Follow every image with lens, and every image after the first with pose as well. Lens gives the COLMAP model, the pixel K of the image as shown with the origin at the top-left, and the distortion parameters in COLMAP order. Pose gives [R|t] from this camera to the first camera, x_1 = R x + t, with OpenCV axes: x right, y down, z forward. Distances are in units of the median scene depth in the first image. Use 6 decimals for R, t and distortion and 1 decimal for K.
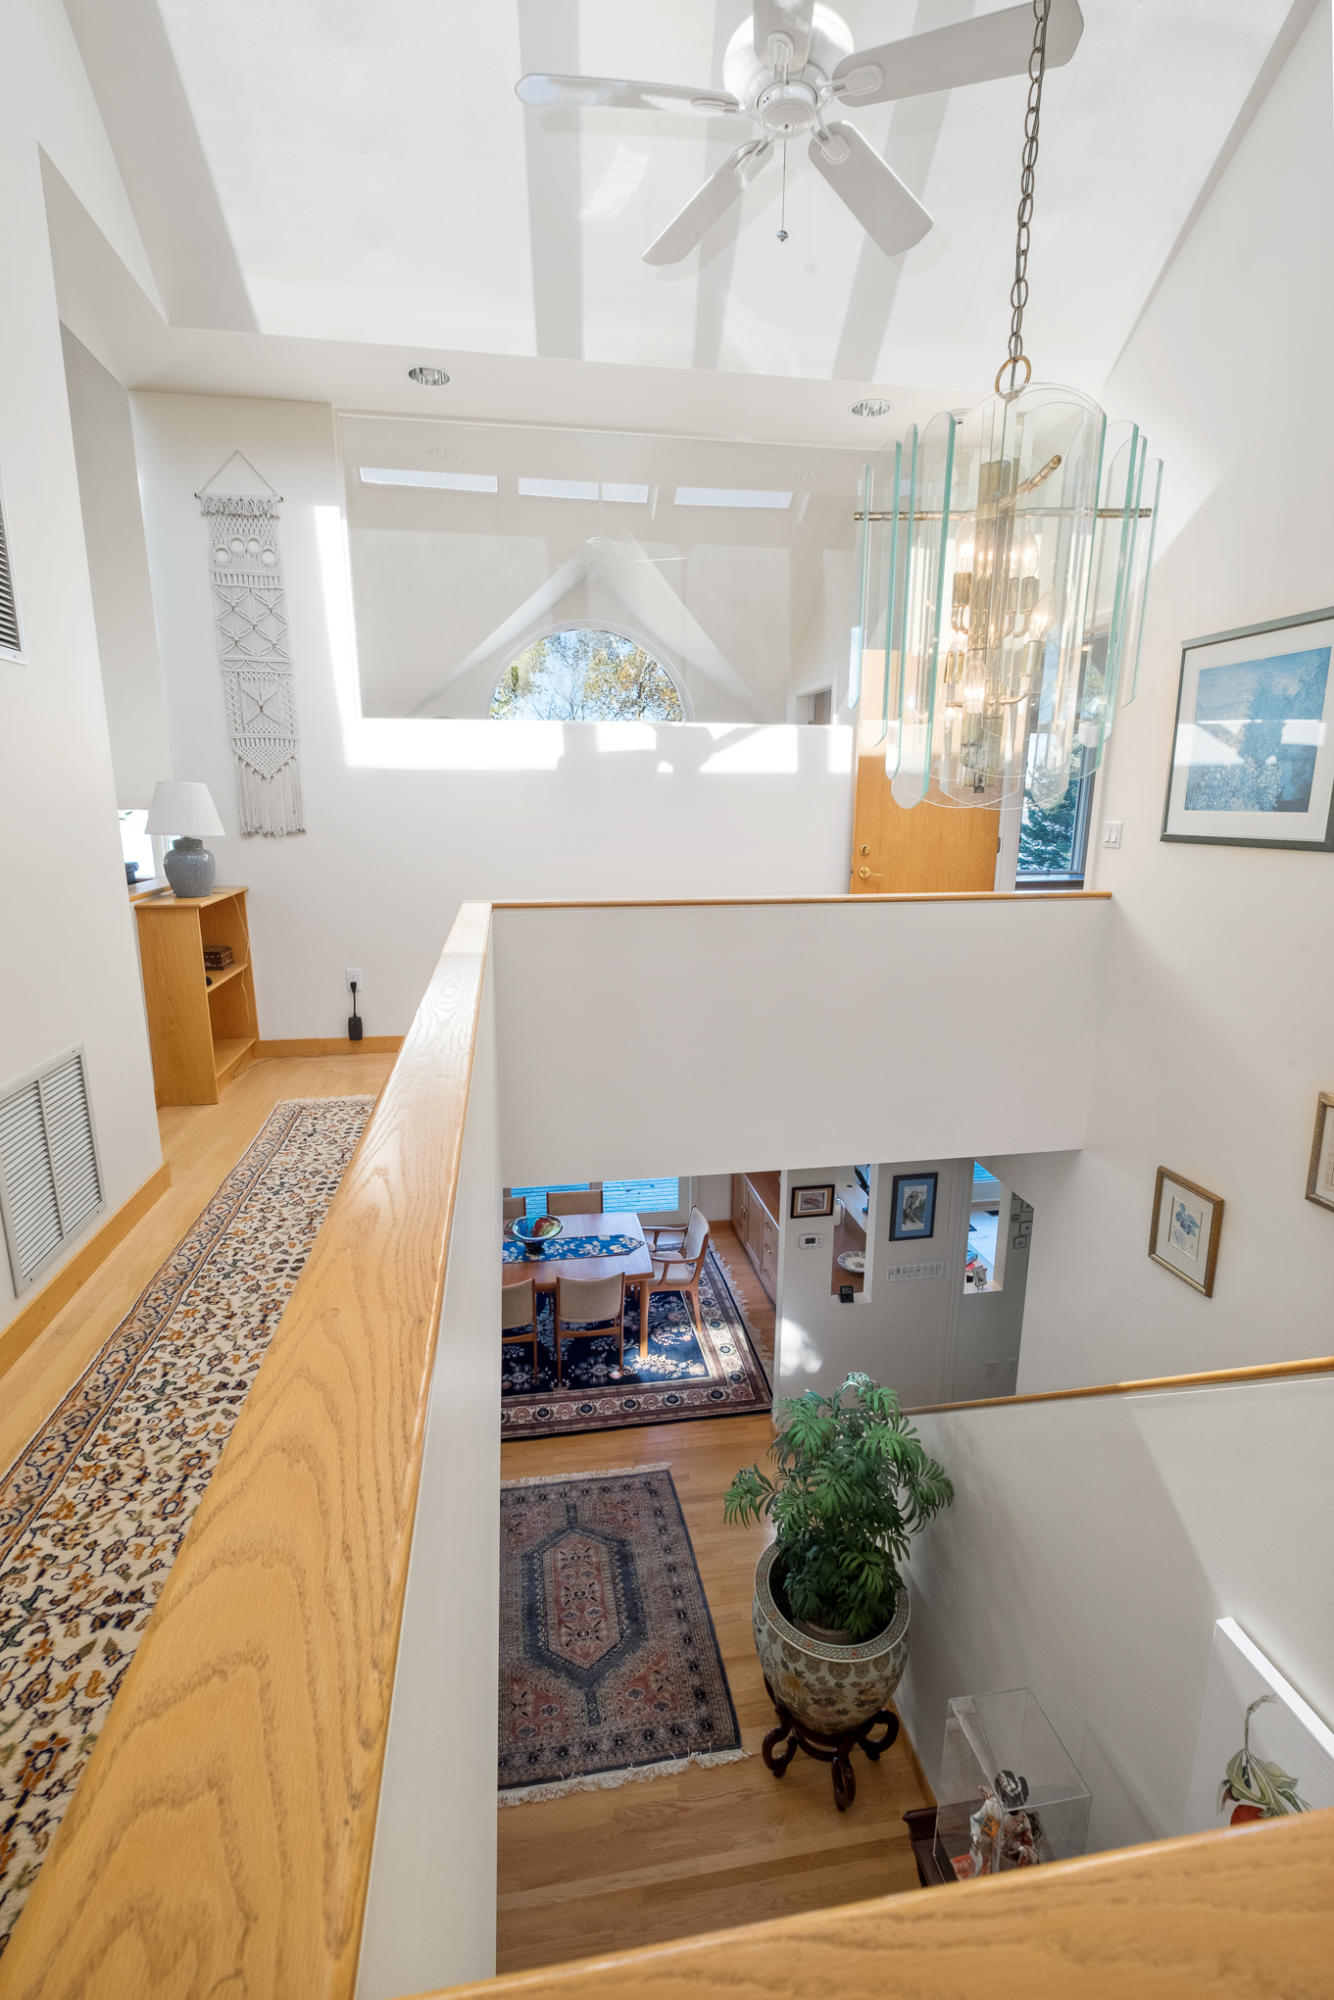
lens RADIAL K [[903.1, 0, 648.2], [0, 903.1, 1005.4], [0, 0, 1]] dist [0.001226, -0.003976]
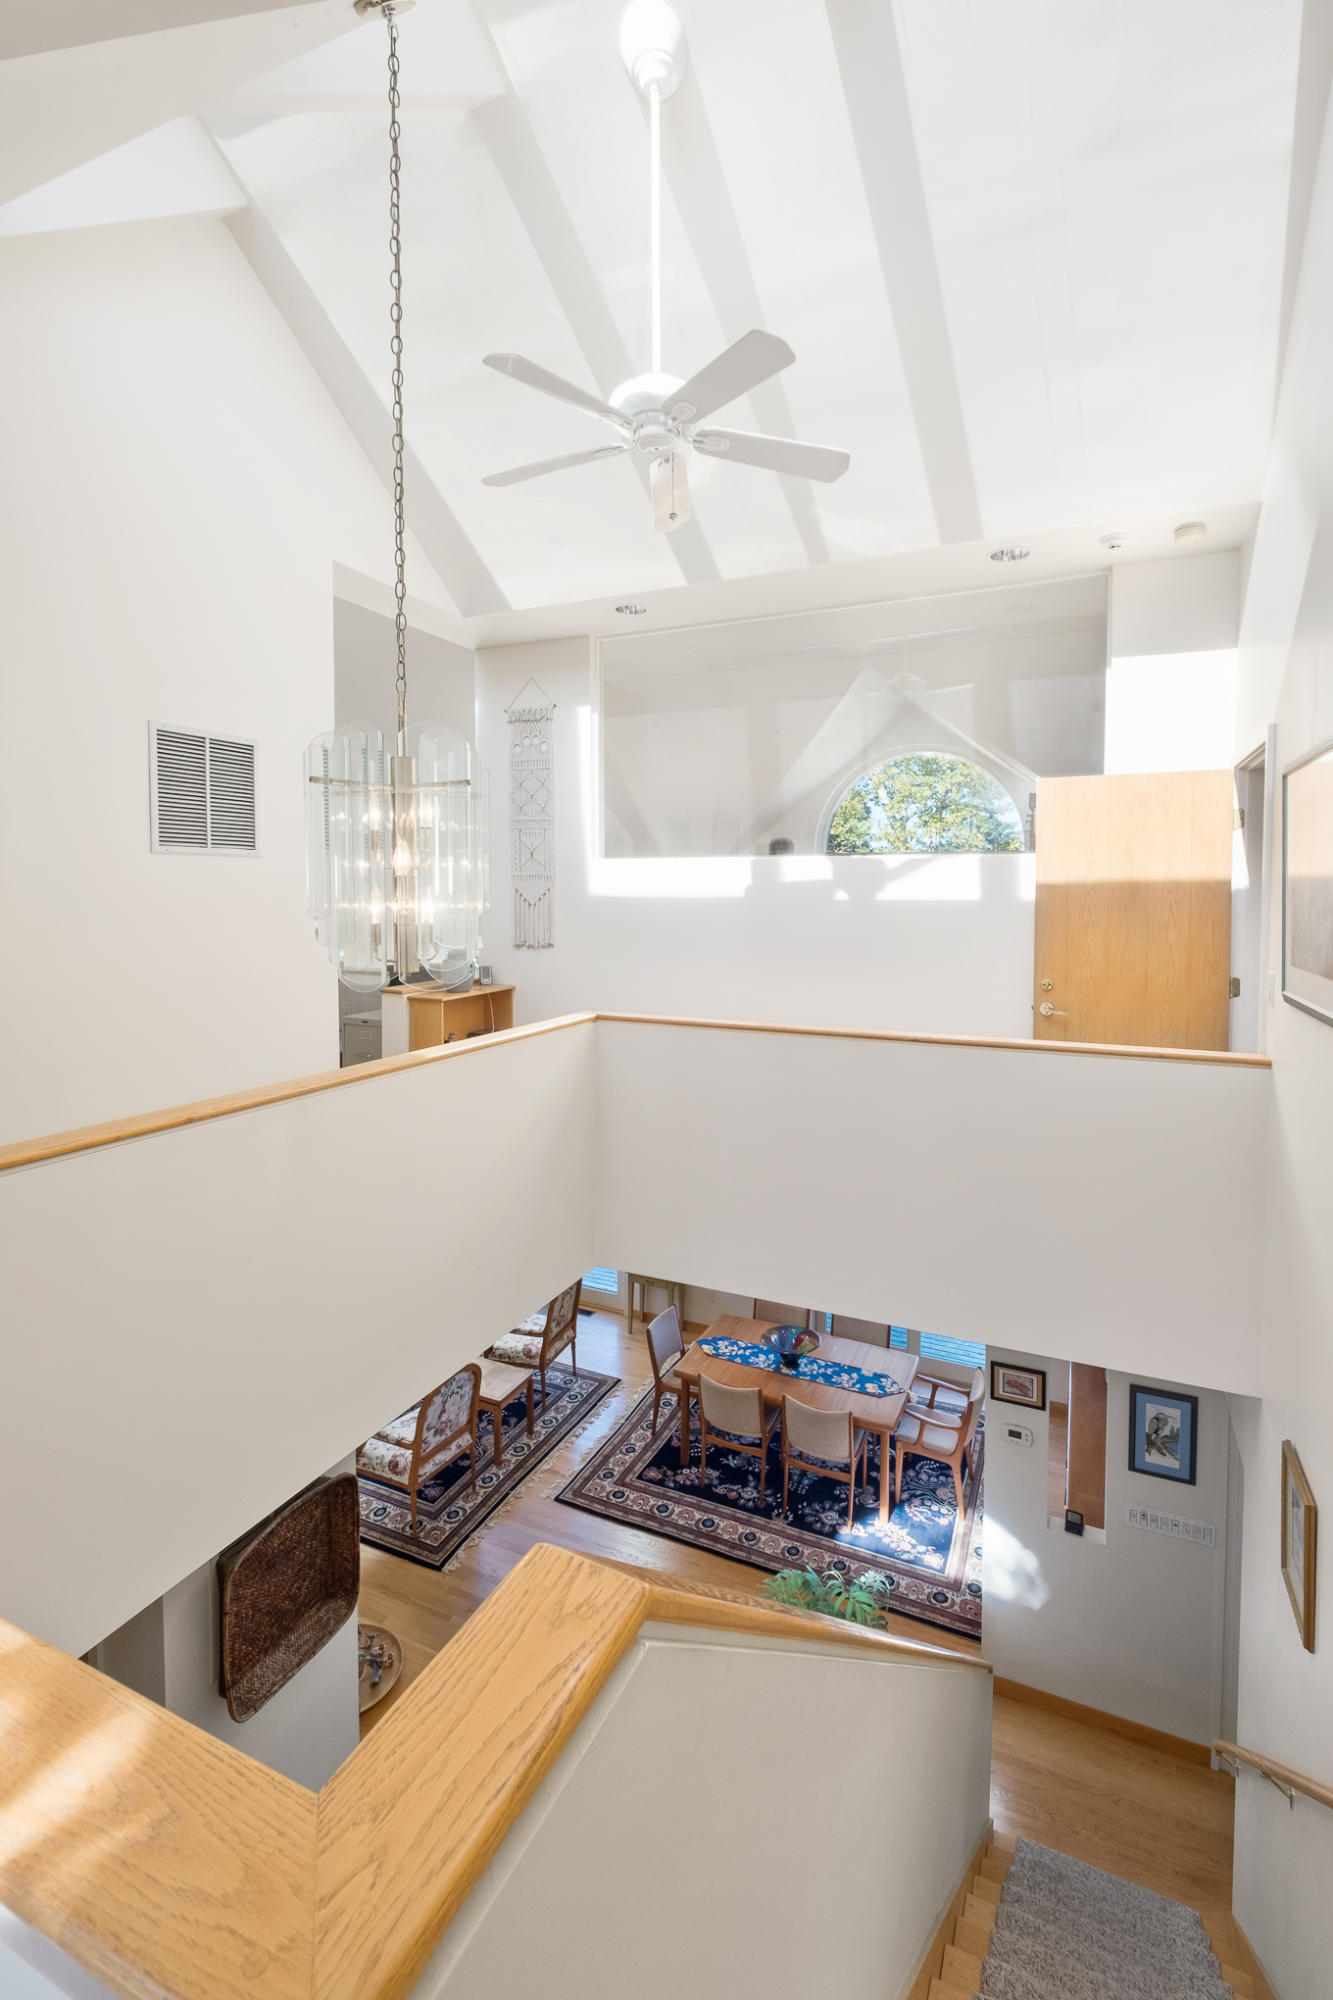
lens RADIAL K [[931.0, 0, 667.5], [0, 931.0, 921.6], [0, 0, 1]] dist [0.000304, -0.000771]
pose [[0.821236, 0.019945, -0.570240, 0.492555], [-0.125027, 0.981392, -0.145733, -0.054185], [0.556723, 0.190976, 0.808448, 0.022317]]
